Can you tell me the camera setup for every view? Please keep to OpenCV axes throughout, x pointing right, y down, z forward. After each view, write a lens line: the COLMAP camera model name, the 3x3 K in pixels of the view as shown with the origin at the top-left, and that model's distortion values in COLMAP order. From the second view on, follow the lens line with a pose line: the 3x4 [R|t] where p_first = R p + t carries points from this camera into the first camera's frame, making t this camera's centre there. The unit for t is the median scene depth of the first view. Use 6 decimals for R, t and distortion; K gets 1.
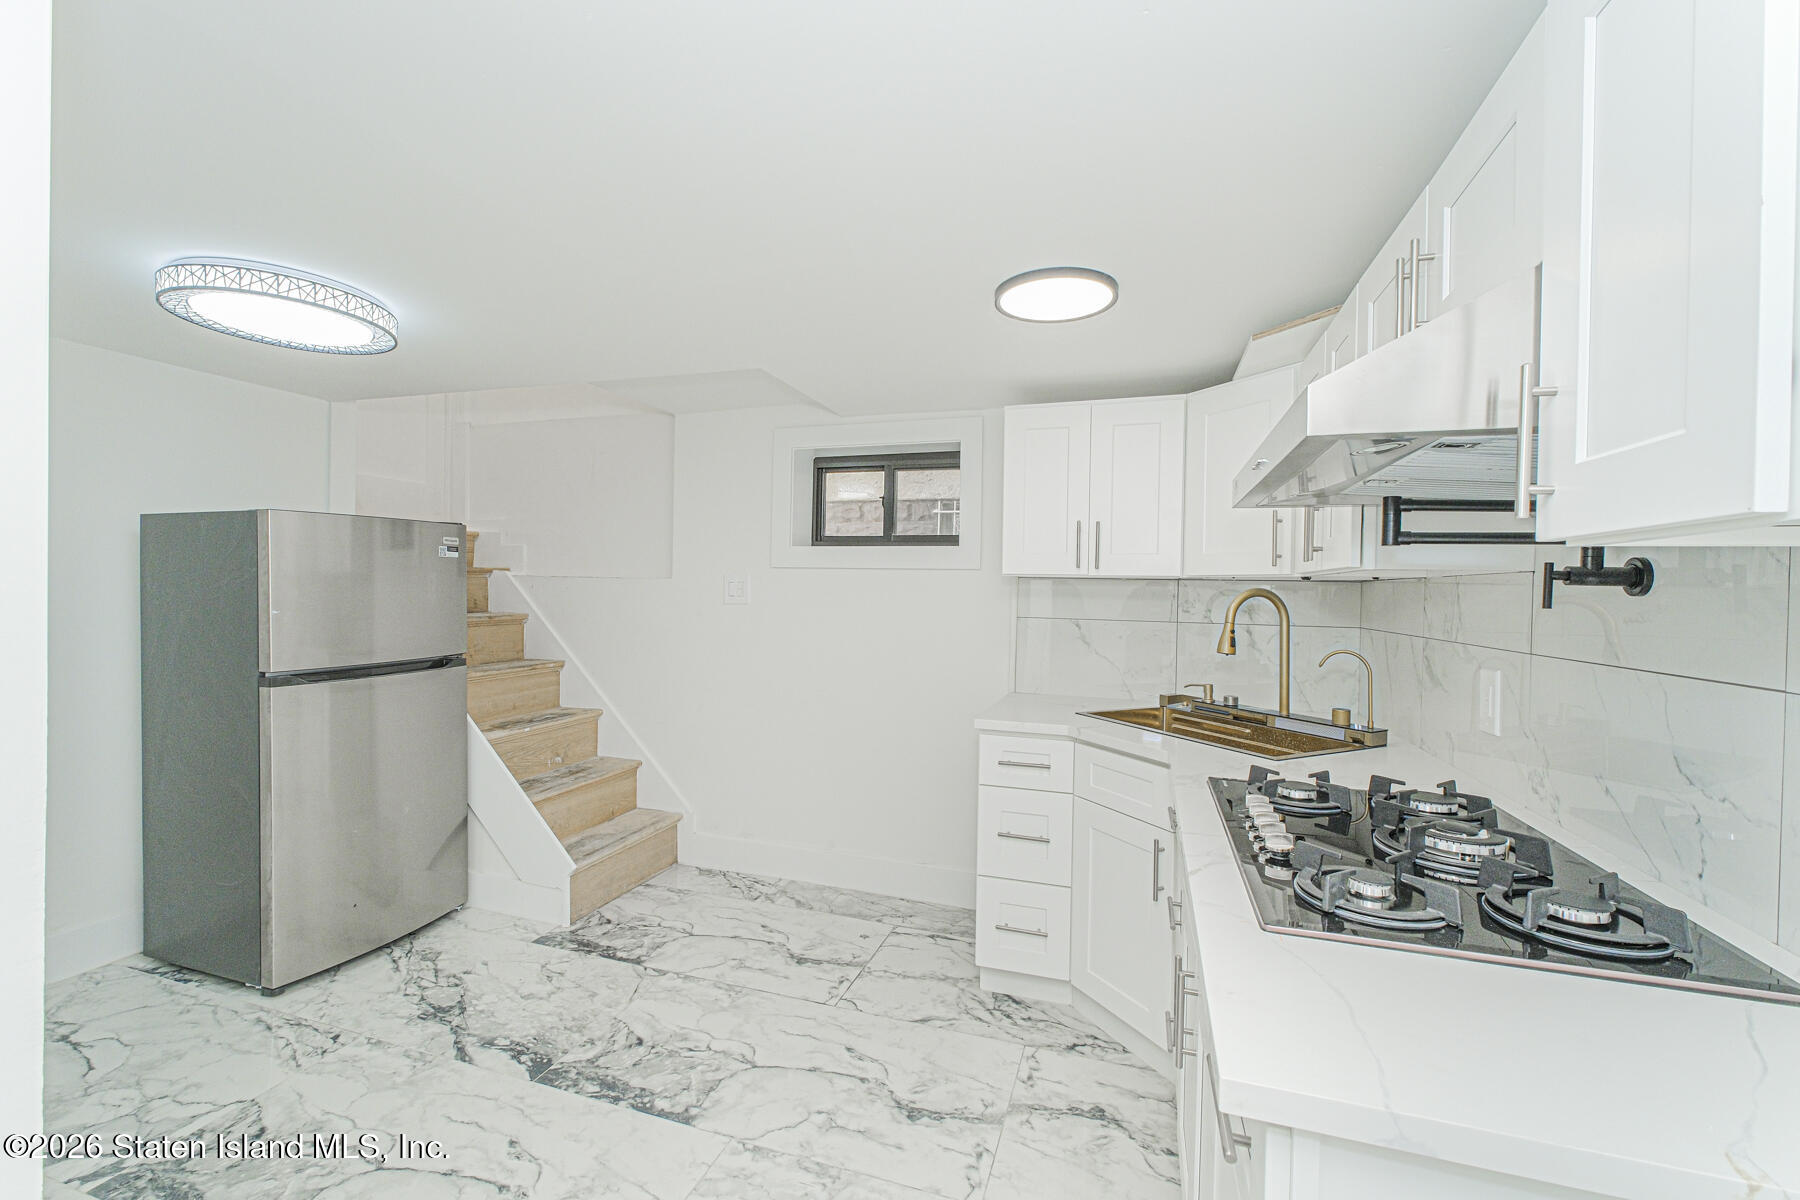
lens RADIAL K [[757.4, 0, 901.6], [0, 757.4, 593.6], [0, 0, 1]] dist [0.001944, 0.000082]
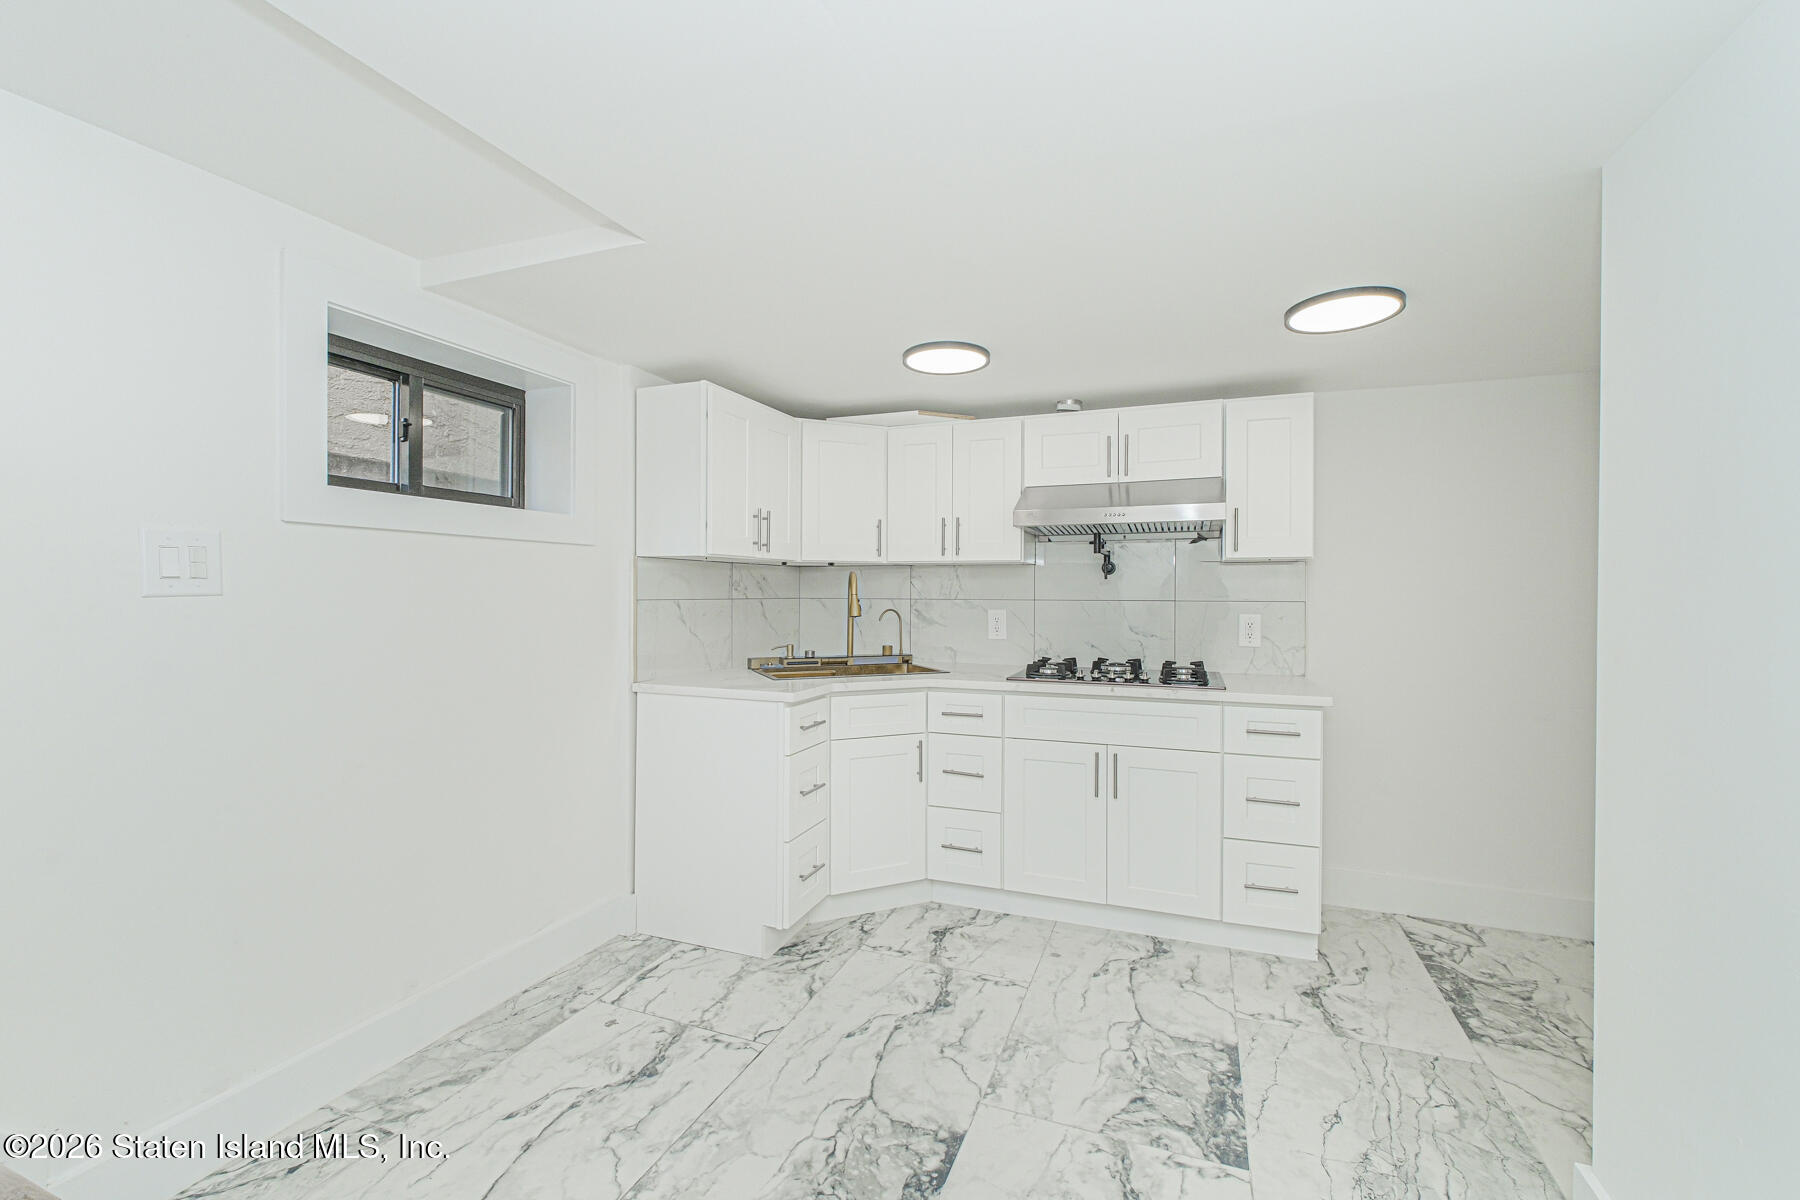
lens RADIAL K [[757.4, 0, 901.6], [0, 757.4, 593.6], [0, 0, 1]] dist [0.001944, 0.000082]
pose [[0.053236, -0.023035, 0.998316, -1.011633], [0.002292, 0.999734, 0.022945, 0.003975], [-0.998579, 0.001066, 0.053274, 0.858137]]
